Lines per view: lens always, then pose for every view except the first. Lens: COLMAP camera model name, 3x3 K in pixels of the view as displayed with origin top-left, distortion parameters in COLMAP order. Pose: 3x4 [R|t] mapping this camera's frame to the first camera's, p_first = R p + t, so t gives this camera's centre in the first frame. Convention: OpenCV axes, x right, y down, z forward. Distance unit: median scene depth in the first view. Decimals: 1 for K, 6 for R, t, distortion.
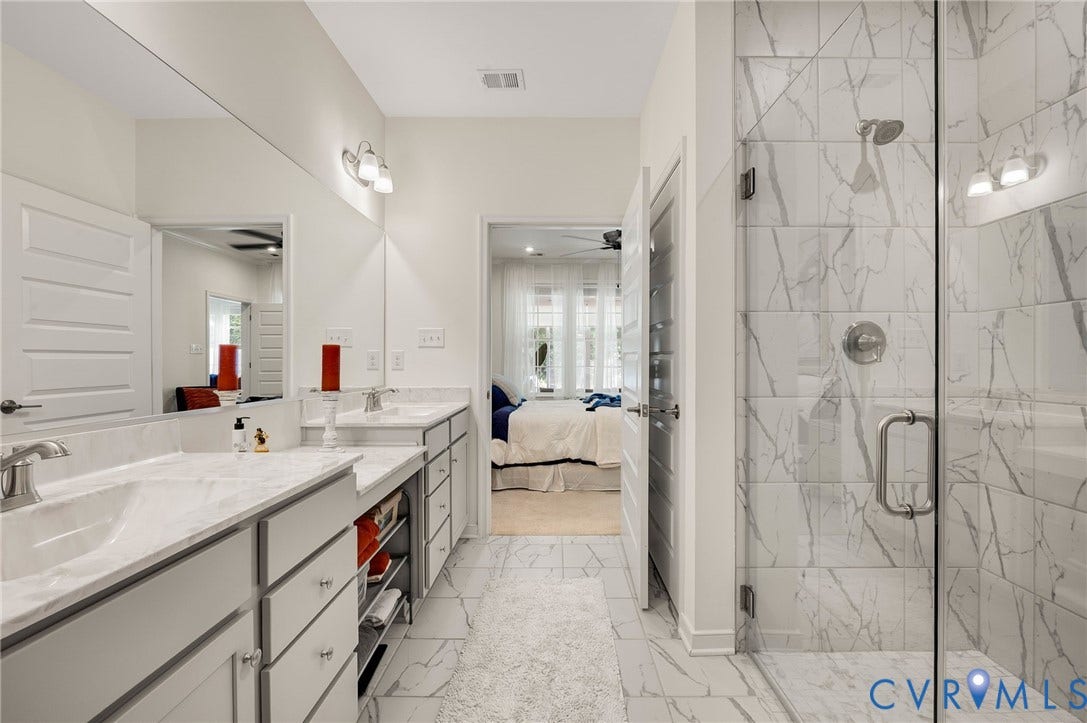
lens RADIAL K [[433.5, 0, 549.2], [0, 433.5, 366.3], [0, 0, 1]] dist [0.005714, -0.000743]
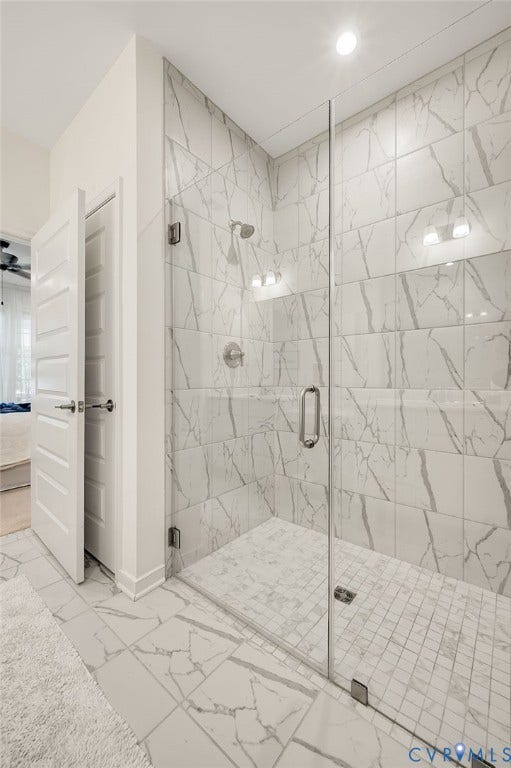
lens RADIAL K [[306.3, 0, 252.8], [0, 306.3, 379.3], [0, 0, 1]] dist [0.005714, -0.000743]
pose [[0.657988, -0.002567, 0.753024, -0.105713], [-0.001294, 0.999989, 0.004540, 0.033631], [-0.753027, -0.003961, 0.657978, 0.173885]]
